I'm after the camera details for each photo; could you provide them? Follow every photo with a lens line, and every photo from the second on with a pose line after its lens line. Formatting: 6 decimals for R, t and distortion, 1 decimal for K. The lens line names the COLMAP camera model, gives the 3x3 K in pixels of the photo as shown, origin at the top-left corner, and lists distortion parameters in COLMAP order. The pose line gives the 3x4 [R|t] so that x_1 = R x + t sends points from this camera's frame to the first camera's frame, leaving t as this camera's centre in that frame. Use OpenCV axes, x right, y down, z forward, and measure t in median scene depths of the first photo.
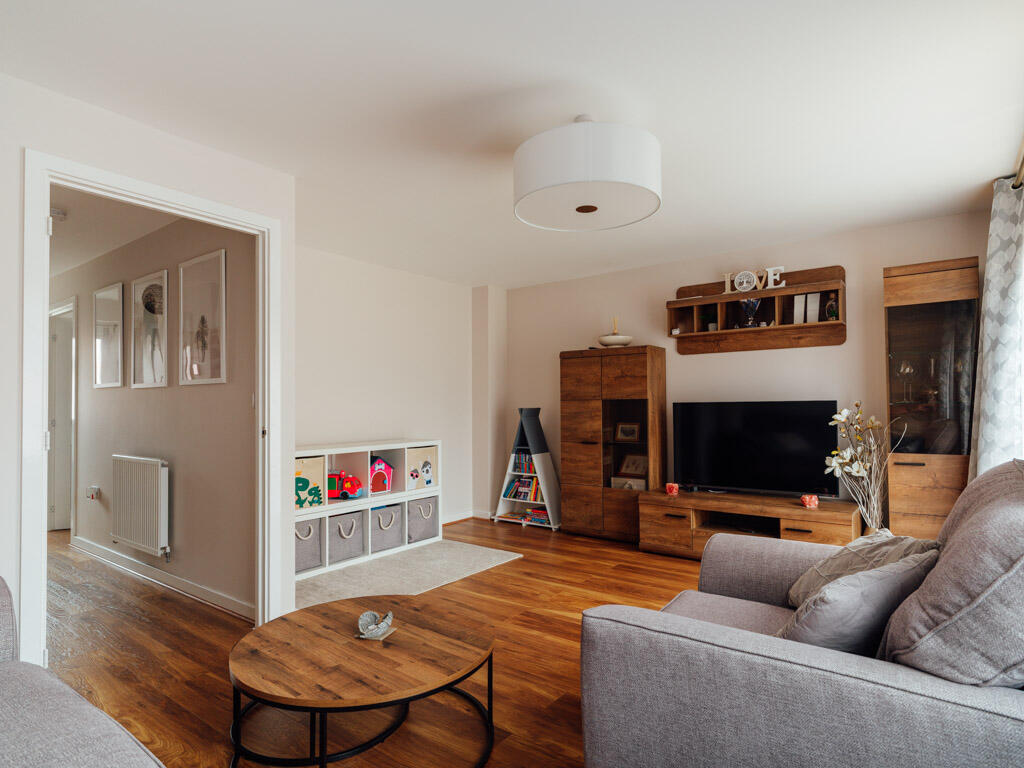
lens RADIAL K [[547.6, 0, 515.2], [0, 547.6, 398.7], [0, 0, 1]] dist [0.004653, -0.000384]
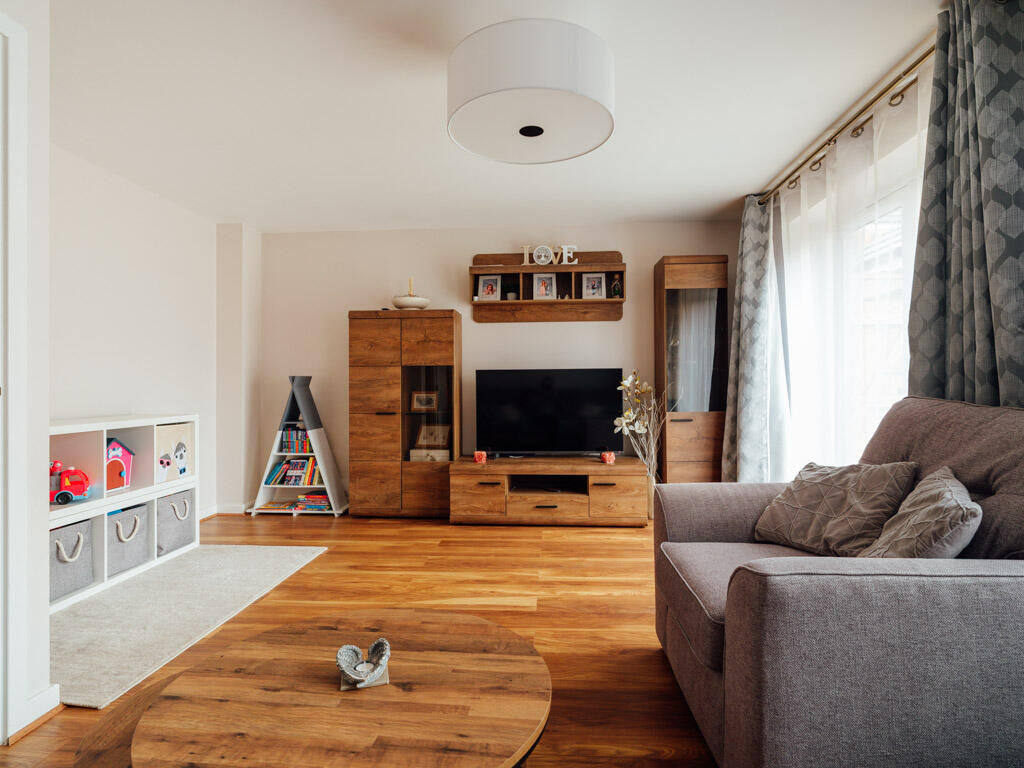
lens RADIAL K [[544.9, 0, 497.5], [0, 544.9, 383.8], [0, 0, 1]] dist [0.003724, -0.000901]
pose [[0.846609, 0.006439, 0.532176, -0.214036], [-0.008823, 0.999959, 0.001936, 0.032019], [-0.532142, -0.006335, 0.846631, 0.161216]]
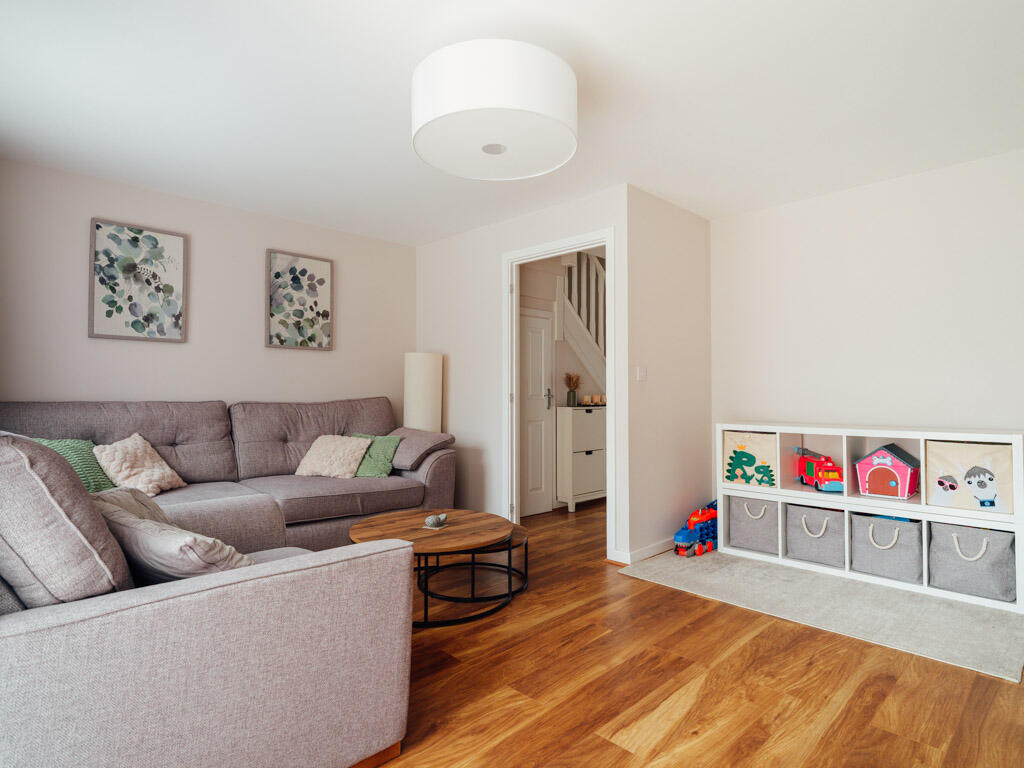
lens RADIAL K [[561.7, 0, 518.8], [0, 561.7, 381.6], [0, 0, 1]] dist [-0.000420, -0.001034]
pose [[-0.127160, -0.011540, -0.991815, 0.571501], [0.016322, 0.999773, -0.013726, 0.023227], [0.991748, -0.017934, -0.126942, 0.645931]]
